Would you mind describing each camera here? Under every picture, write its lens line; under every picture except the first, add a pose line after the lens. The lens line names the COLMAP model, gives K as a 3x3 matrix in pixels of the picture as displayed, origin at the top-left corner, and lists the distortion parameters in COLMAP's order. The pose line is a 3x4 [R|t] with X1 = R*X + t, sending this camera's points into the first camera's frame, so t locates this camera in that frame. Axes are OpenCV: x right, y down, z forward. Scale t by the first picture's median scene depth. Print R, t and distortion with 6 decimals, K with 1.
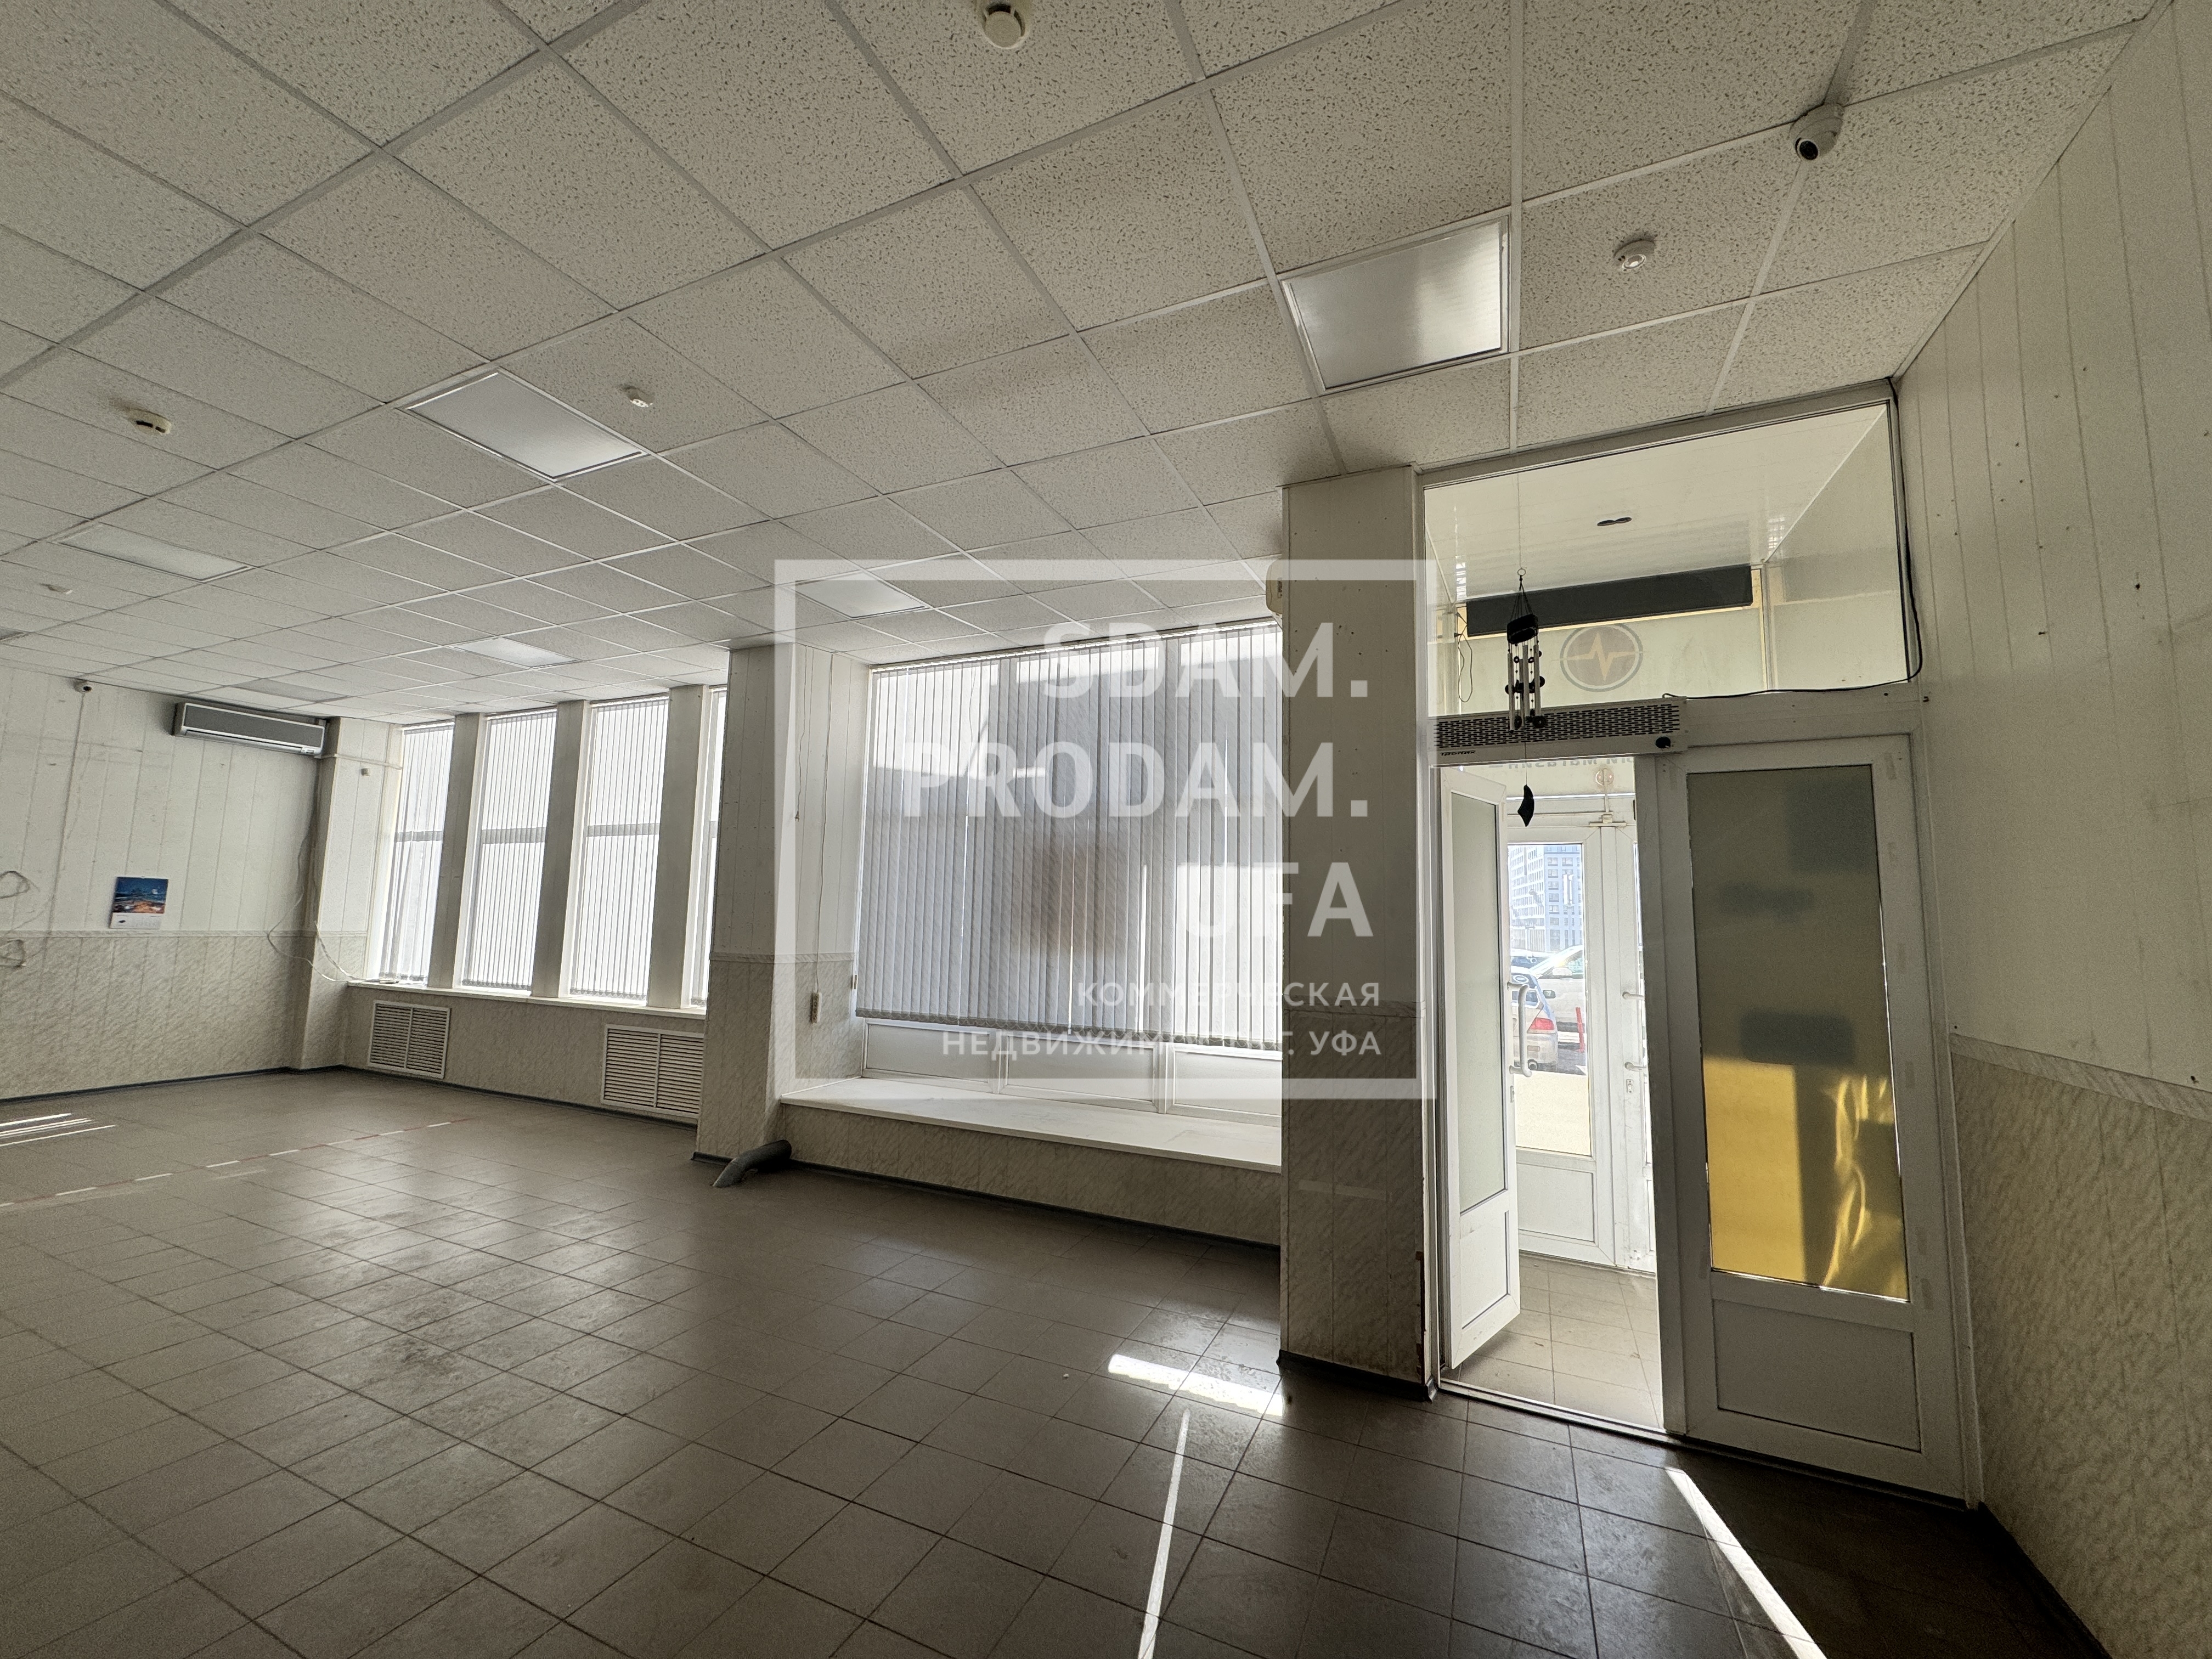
lens RADIAL K [[868.0, 0, 1102.7], [0, 868.0, 828.0], [0, 0, 1]] dist [0.000629, -0.000627]
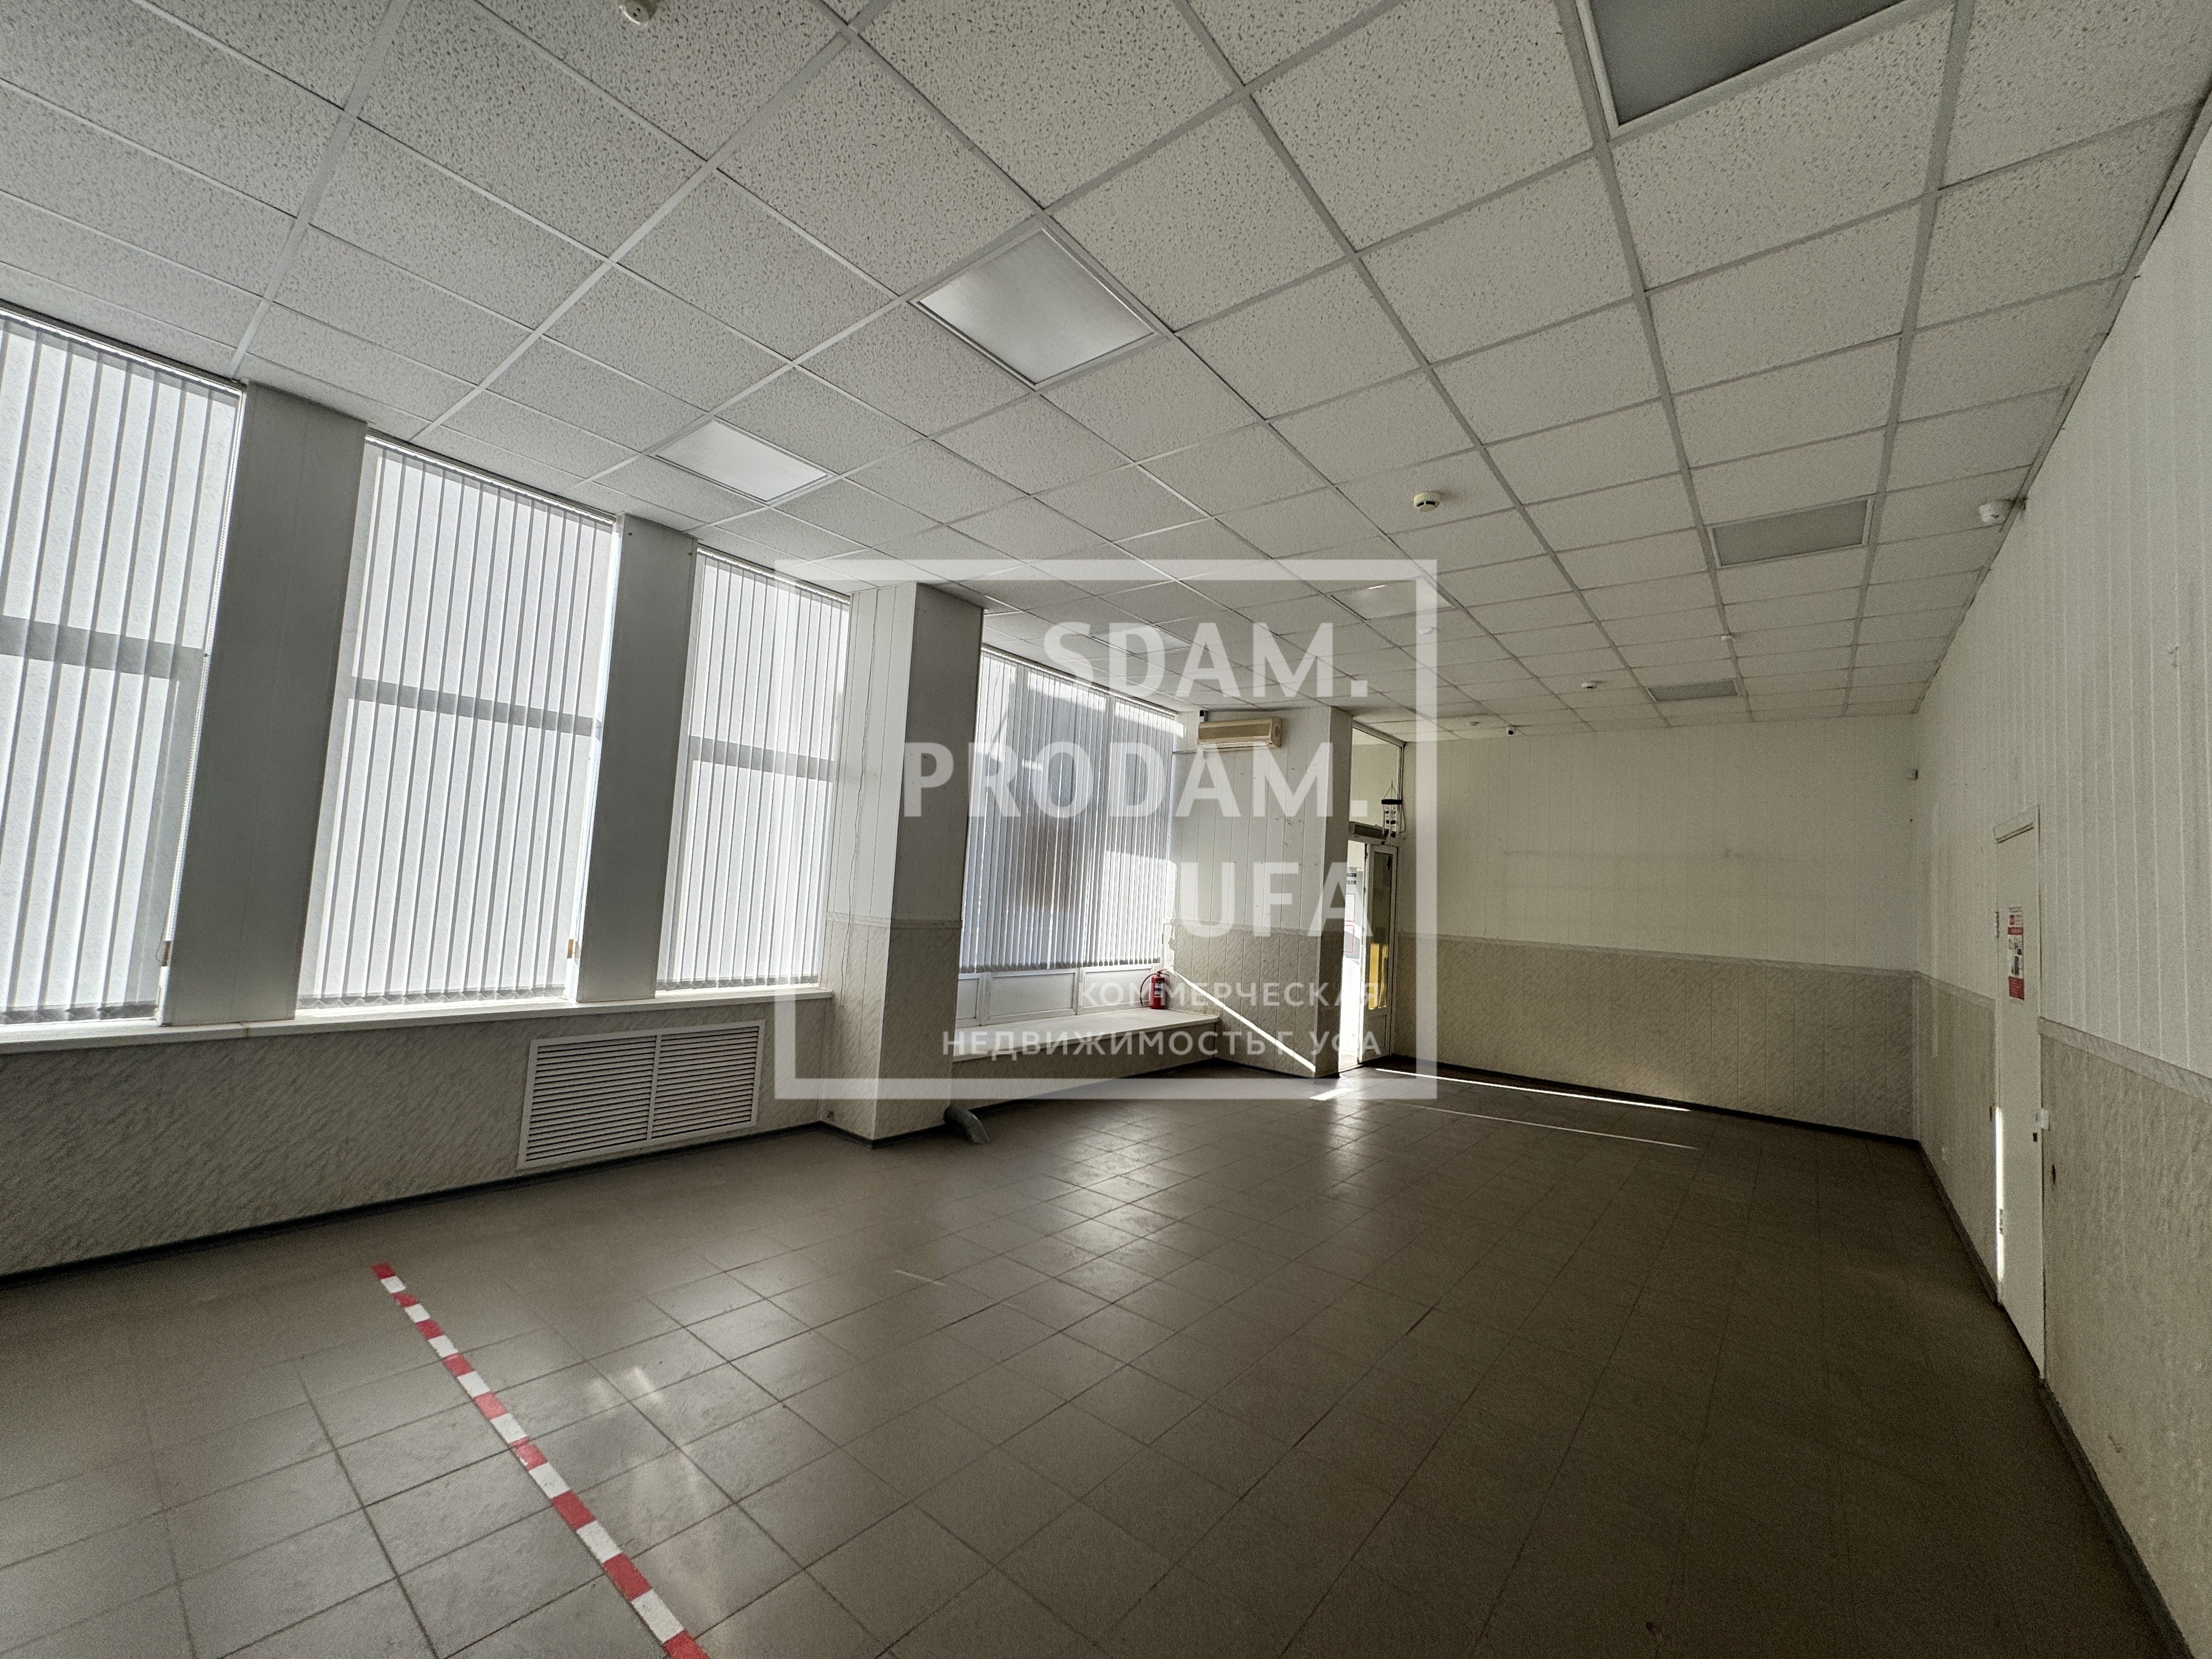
lens RADIAL K [[868.0, 0, 1104.1], [0, 868.0, 826.1], [0, 0, 1]] dist [0.000629, -0.000627]
pose [[0.252254, 0.062839, 0.965618, -2.435211], [-0.155912, 0.987491, -0.023533, 0.068255], [-0.955018, -0.144615, 0.258896, 1.102237]]
